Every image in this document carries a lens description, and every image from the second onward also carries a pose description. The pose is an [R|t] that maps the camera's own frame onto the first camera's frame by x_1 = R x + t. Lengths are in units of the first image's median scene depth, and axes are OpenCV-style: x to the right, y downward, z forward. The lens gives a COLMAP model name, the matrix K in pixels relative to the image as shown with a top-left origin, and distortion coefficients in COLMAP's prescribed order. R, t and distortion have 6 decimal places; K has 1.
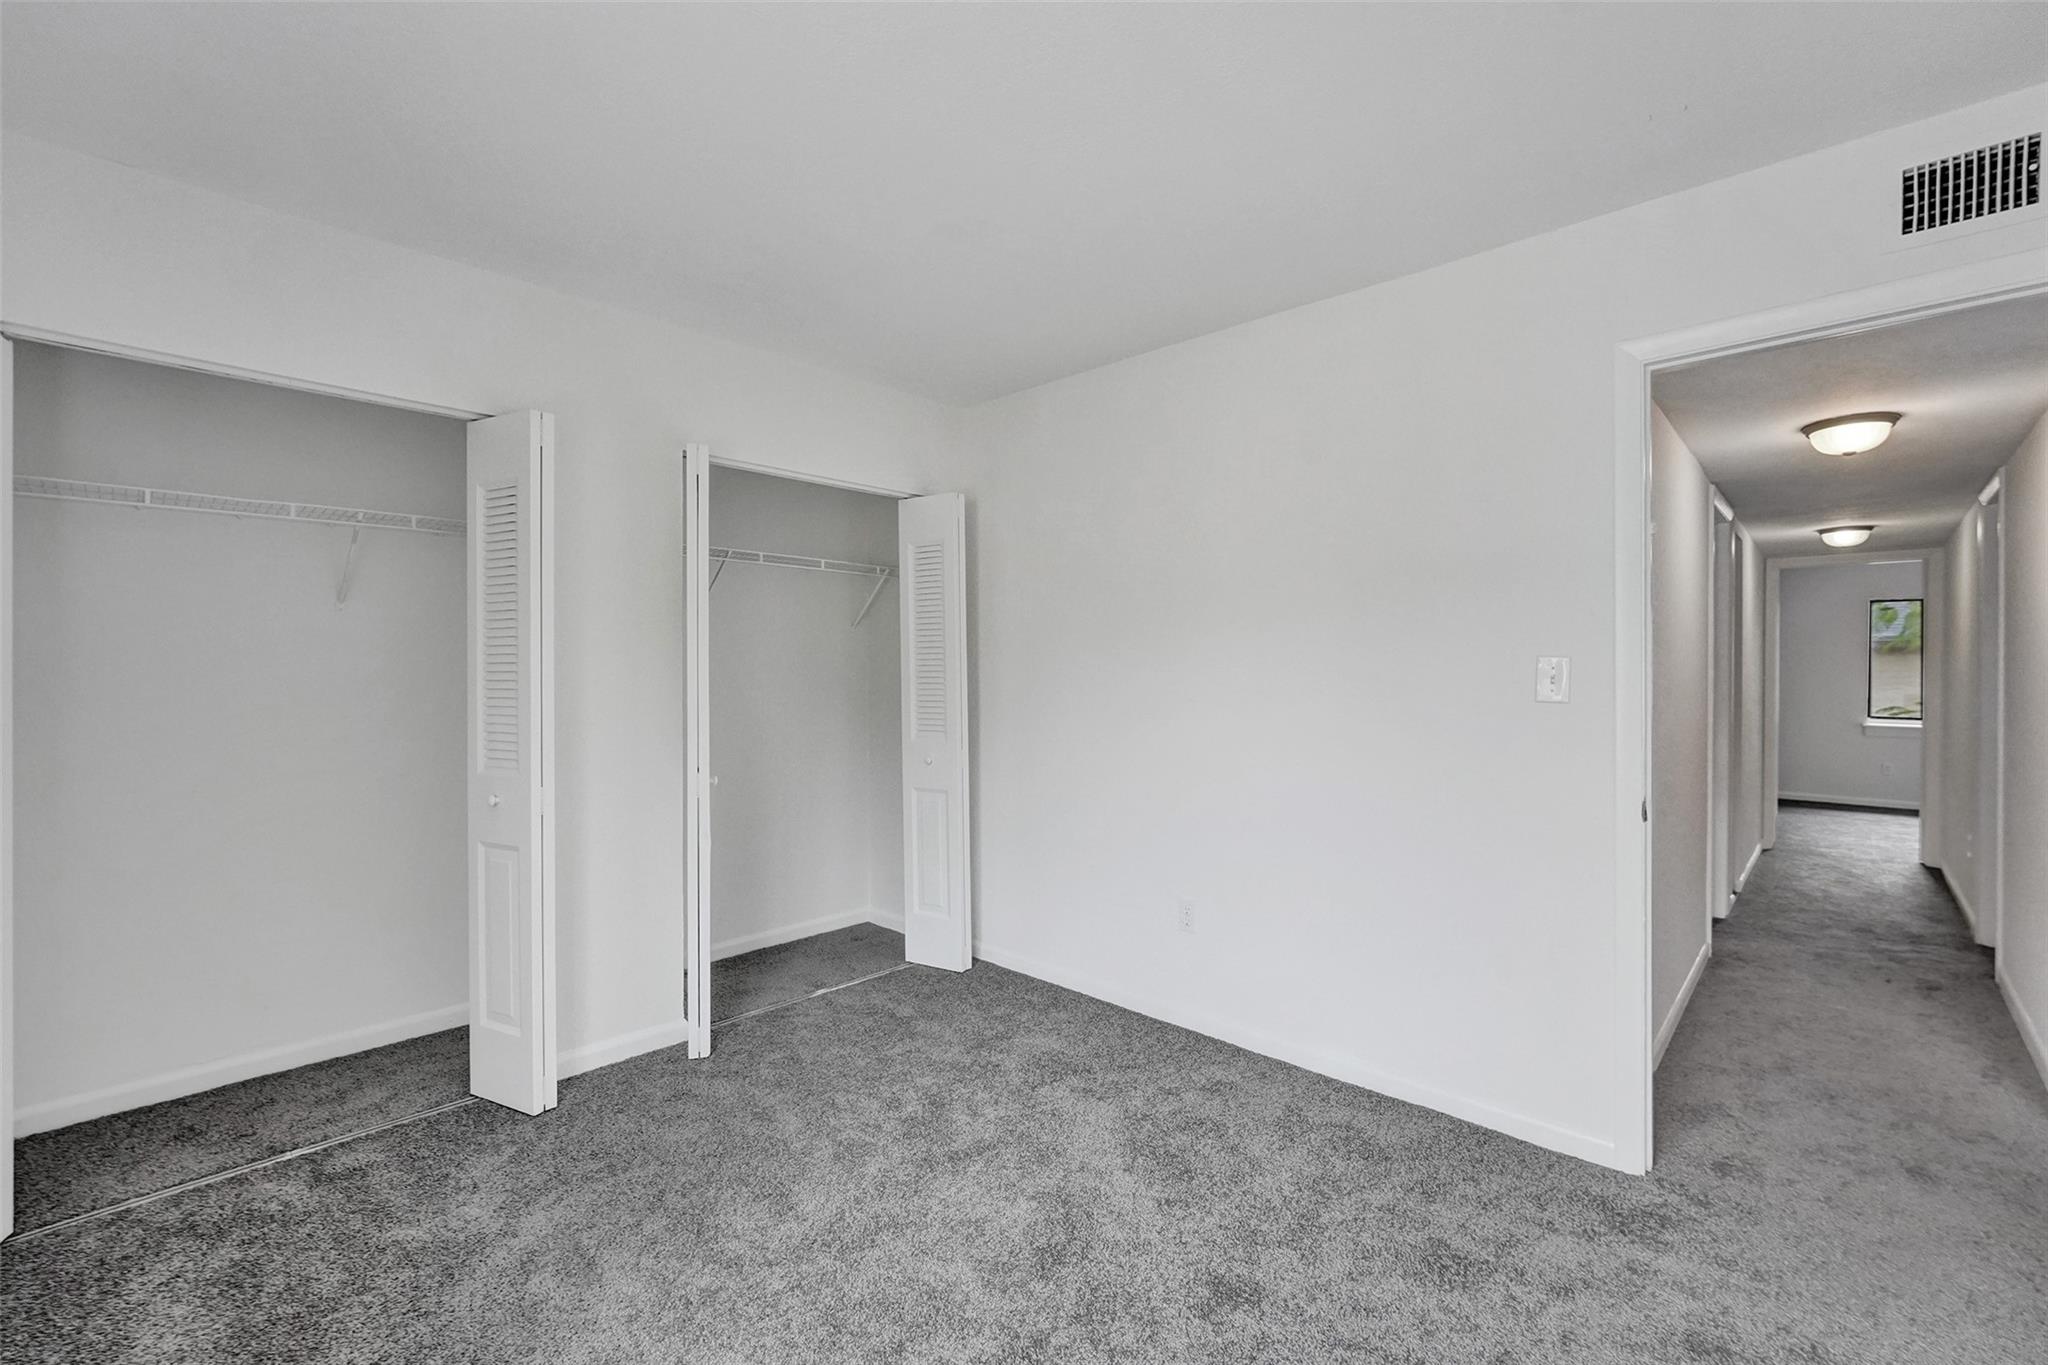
lens RADIAL K [[870.1, 0, 1028.0], [0, 870.1, 682.9], [0, 0, 1]] dist [-0.002045, 0.000340]
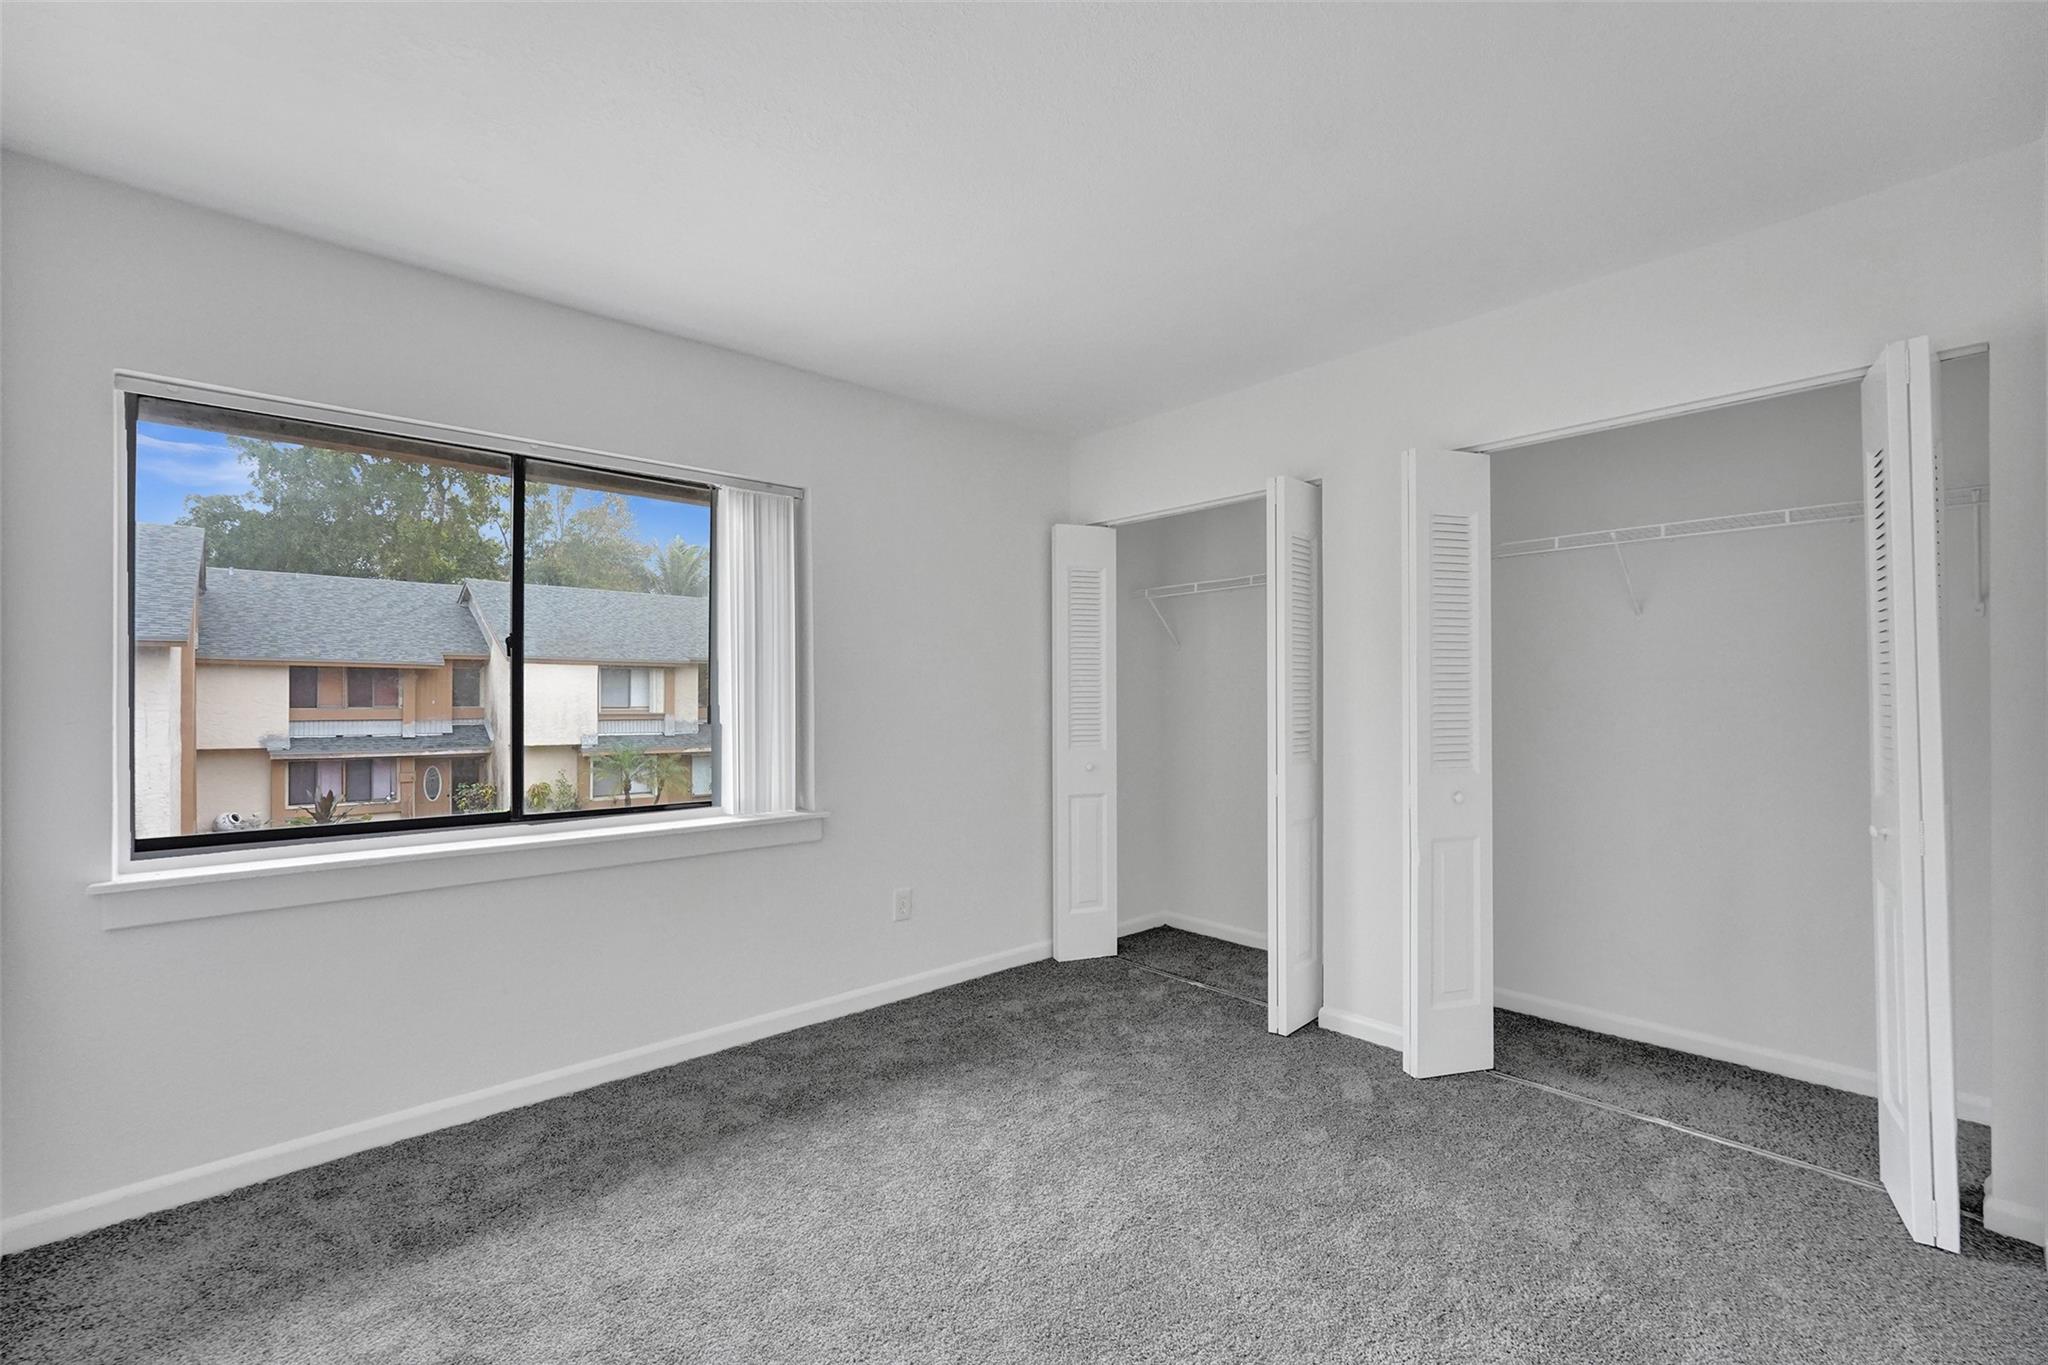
lens RADIAL K [[870.1, 0, 1028.0], [0, 870.1, 682.9], [0, 0, 1]] dist [-0.002045, 0.000340]
pose [[-0.048807, -0.000257, -0.998808, 0.528195], [-0.003995, 0.999992, -0.000062, -0.011356], [0.998800, 0.003987, -0.048807, 0.512170]]
